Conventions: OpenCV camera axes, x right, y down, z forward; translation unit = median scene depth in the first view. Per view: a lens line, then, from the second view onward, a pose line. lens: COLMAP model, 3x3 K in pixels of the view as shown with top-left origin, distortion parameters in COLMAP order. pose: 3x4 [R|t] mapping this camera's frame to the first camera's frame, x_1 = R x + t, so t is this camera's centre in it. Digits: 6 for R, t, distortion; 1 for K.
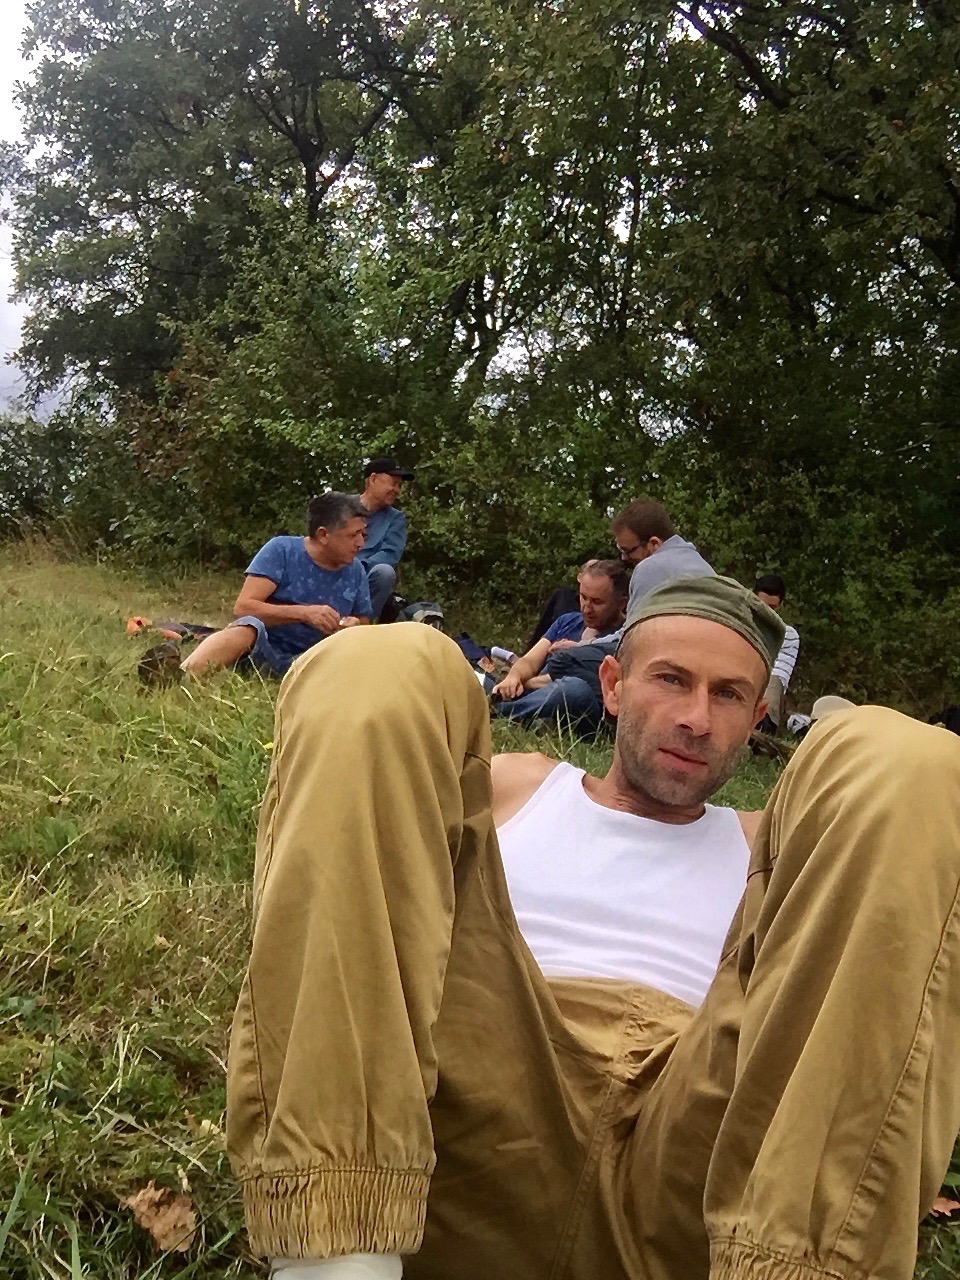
lens RADIAL K [[1154.8, 0, 542.7], [0, 1154.8, 659.7], [0, 0, 1]] dist [0.061430, 0.000000]
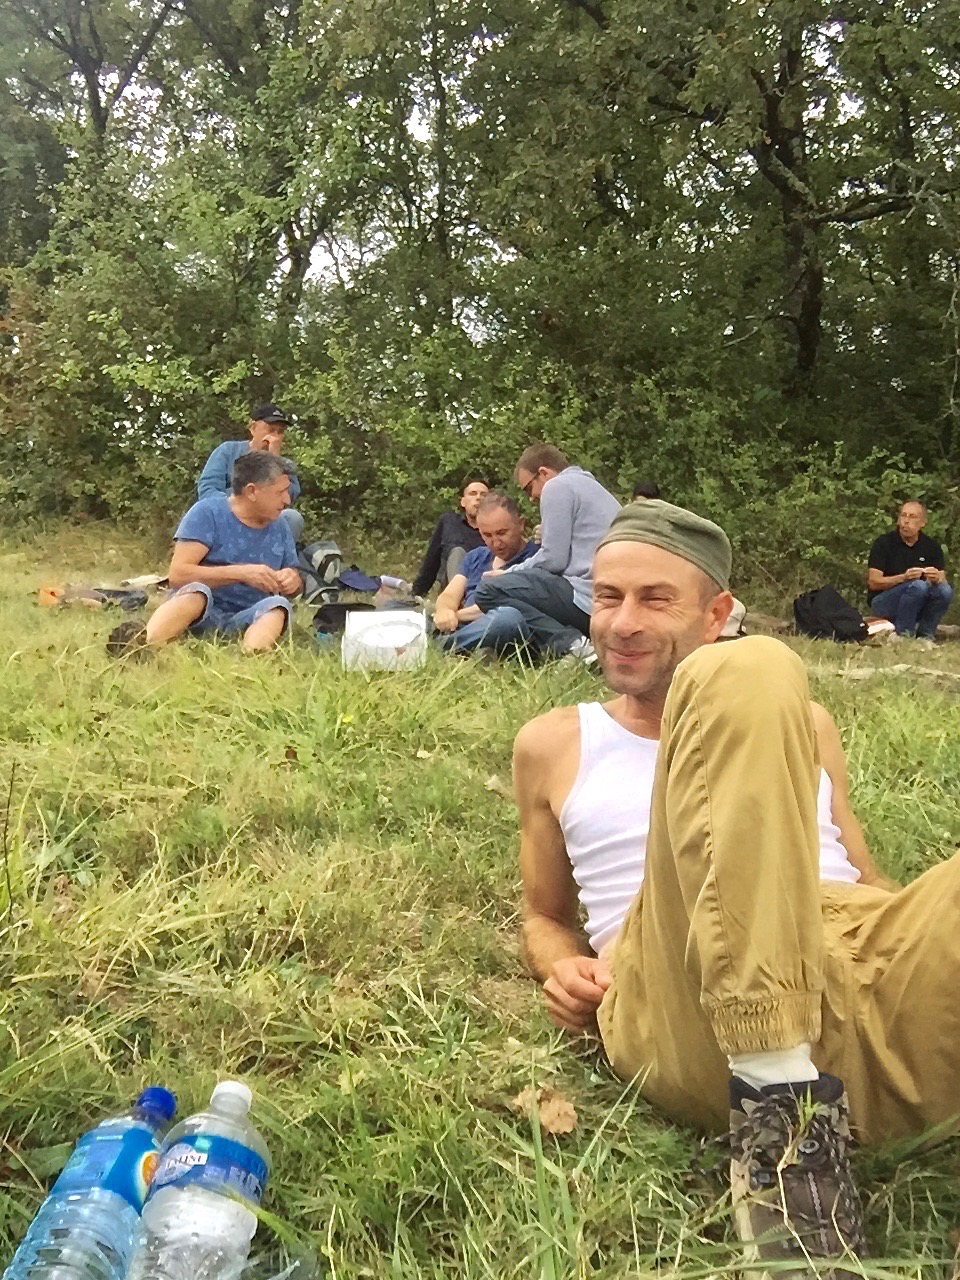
lens RADIAL K [[1154.8, 0, 513.6], [0, 1154.8, 642.5], [0, 0, 1]] dist [0.061430, 0.000000]
pose [[0.987234, -0.106486, 0.118450, -0.045935], [0.098170, 0.992417, 0.073972, -0.013353], [-0.125428, -0.061399, 0.990201, -0.034035]]
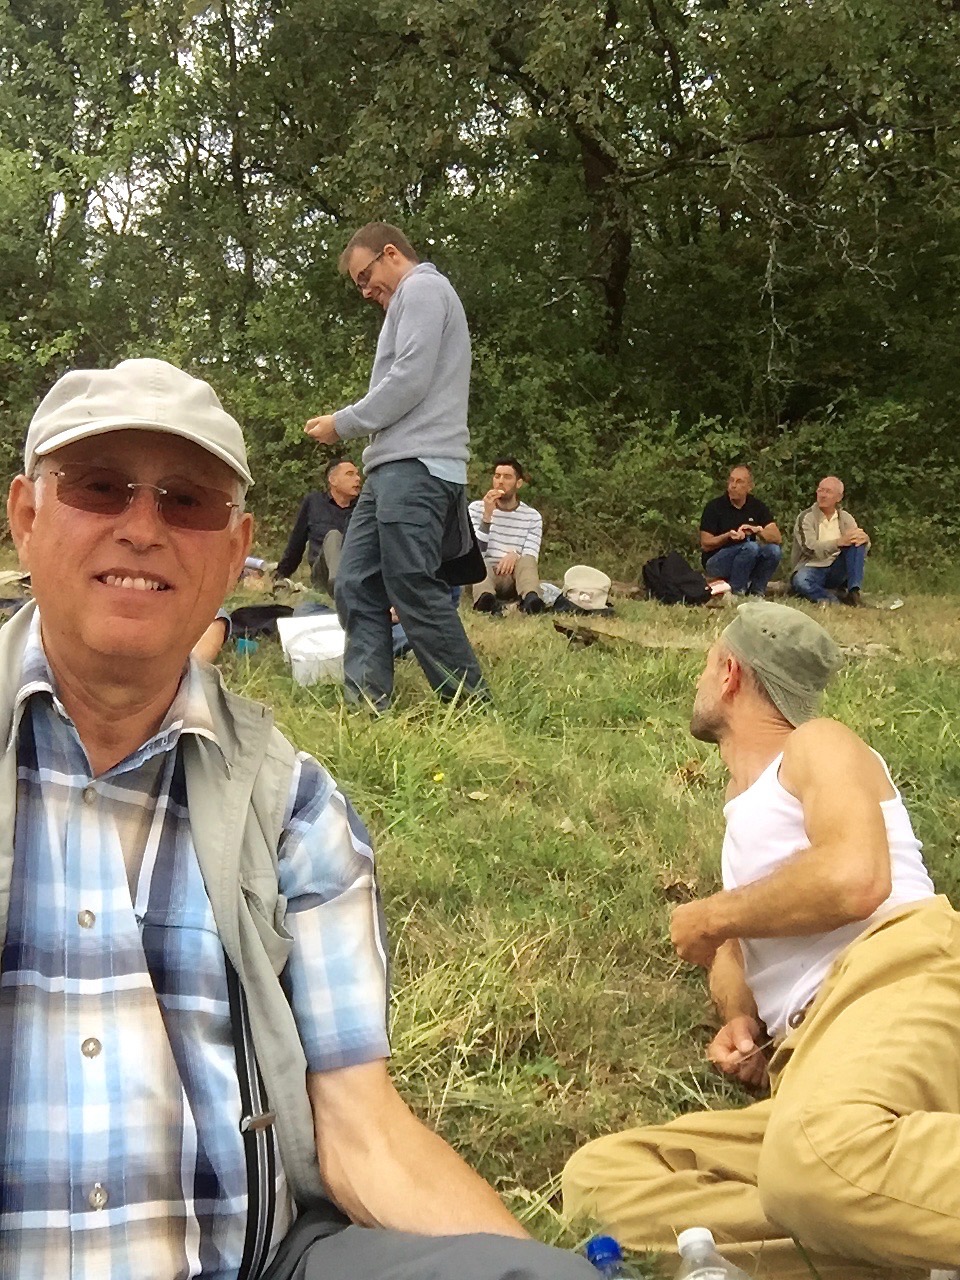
lens RADIAL K [[1154.8, 0, 483.6], [0, 1154.8, 640.8], [0, 0, 1]] dist [0.061430, 0.000000]
pose [[0.944875, -0.159461, 0.285978, -0.120571], [0.121763, 0.981883, 0.145190, -0.050055], [-0.303949, -0.102365, 0.947173, -0.025664]]
